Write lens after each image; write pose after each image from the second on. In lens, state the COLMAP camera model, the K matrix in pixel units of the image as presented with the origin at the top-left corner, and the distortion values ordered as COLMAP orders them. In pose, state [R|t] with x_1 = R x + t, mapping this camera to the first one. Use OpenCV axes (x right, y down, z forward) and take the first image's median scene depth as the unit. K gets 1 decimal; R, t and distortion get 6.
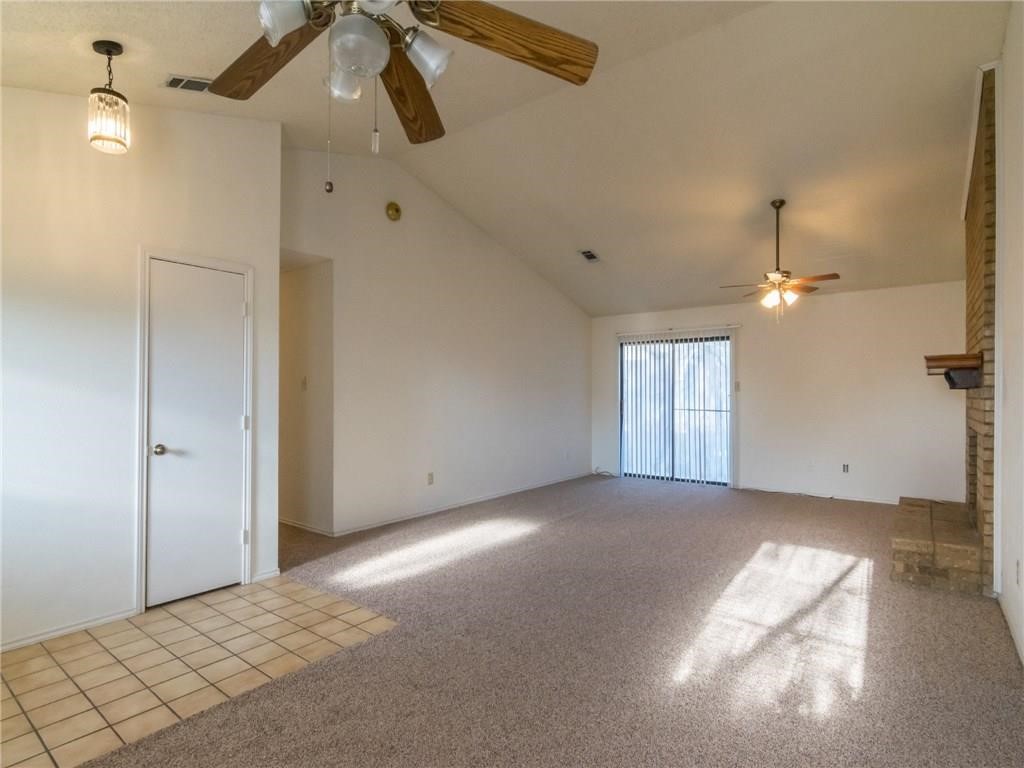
lens RADIAL K [[537.4, 0, 493.2], [0, 537.4, 381.0], [0, 0, 1]] dist [-0.003648, -0.000830]
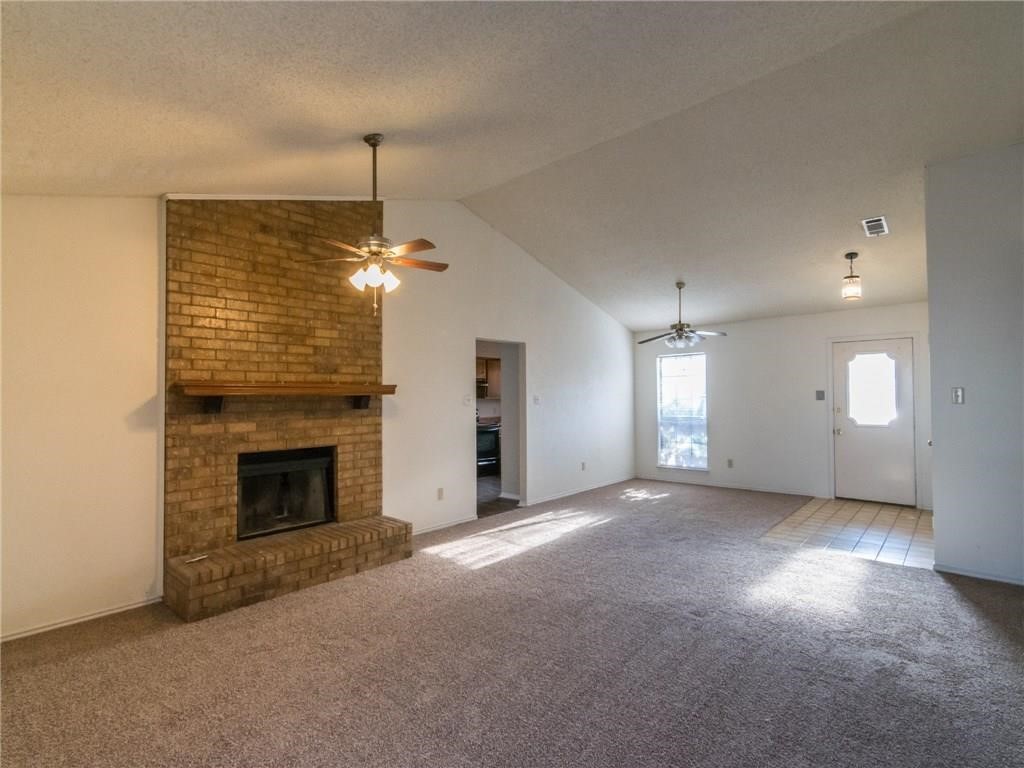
lens RADIAL K [[507.0, 0, 512.0], [0, 507.0, 384.0], [0, 0, 1]] dist [0.001354, -0.000348]
pose [[-0.999143, 0.009385, 0.040308, 0.468598], [0.007412, 0.998780, -0.048825, 0.015607], [-0.040717, -0.048484, -0.997994, 2.301383]]
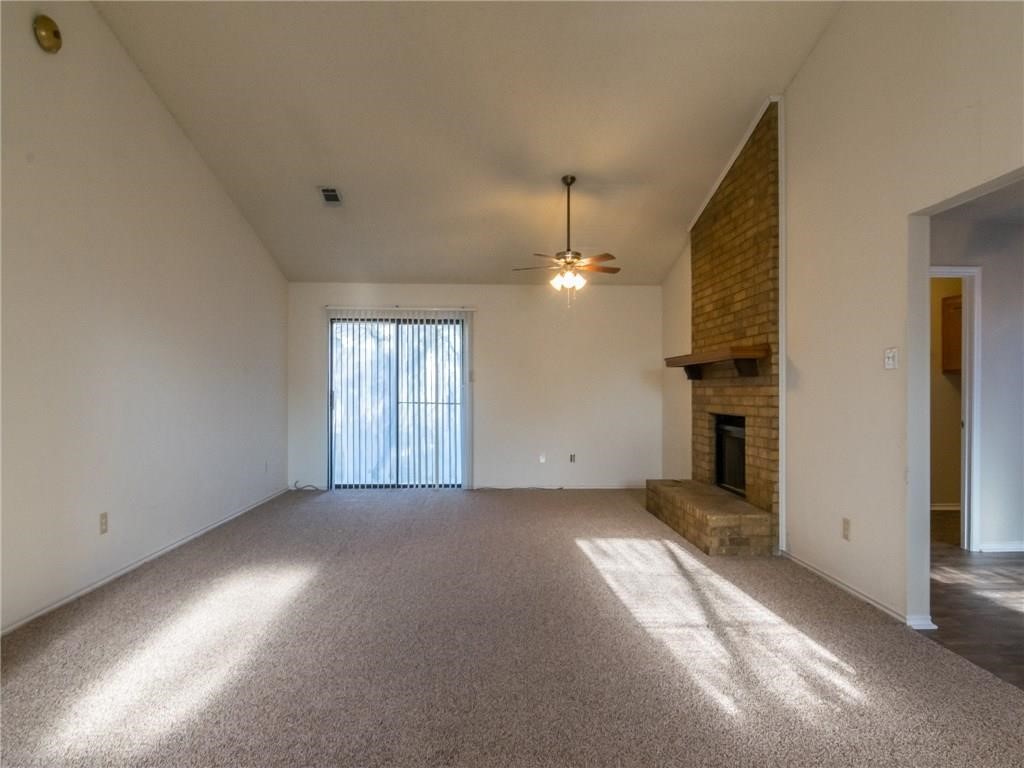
lens RADIAL K [[623.1, 0, 512.0], [0, 623.1, 384.0], [0, 0, 1]] dist [-0.001464, -0.000568]
pose [[0.751458, 0.011007, 0.659689, -0.374424], [-0.019687, 0.999790, 0.005744, 0.031982], [-0.659487, -0.017304, 0.751516, 0.342586]]
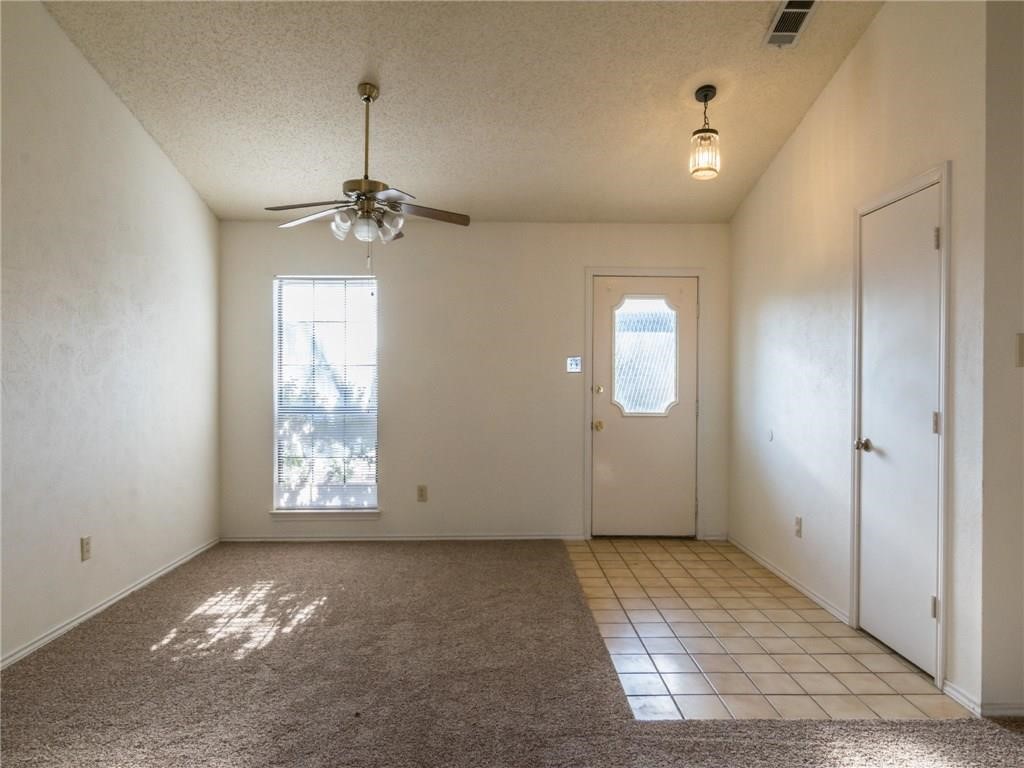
lens RADIAL K [[627.9, 0, 512.0], [0, 627.9, 384.0], [0, 0, 1]] dist [-0.001445, -0.000513]
pose [[-0.763374, -0.003435, -0.645947, 0.373784], [0.011217, 0.999765, -0.018572, 0.042058], [0.645859, -0.021423, -0.763156, 1.246114]]
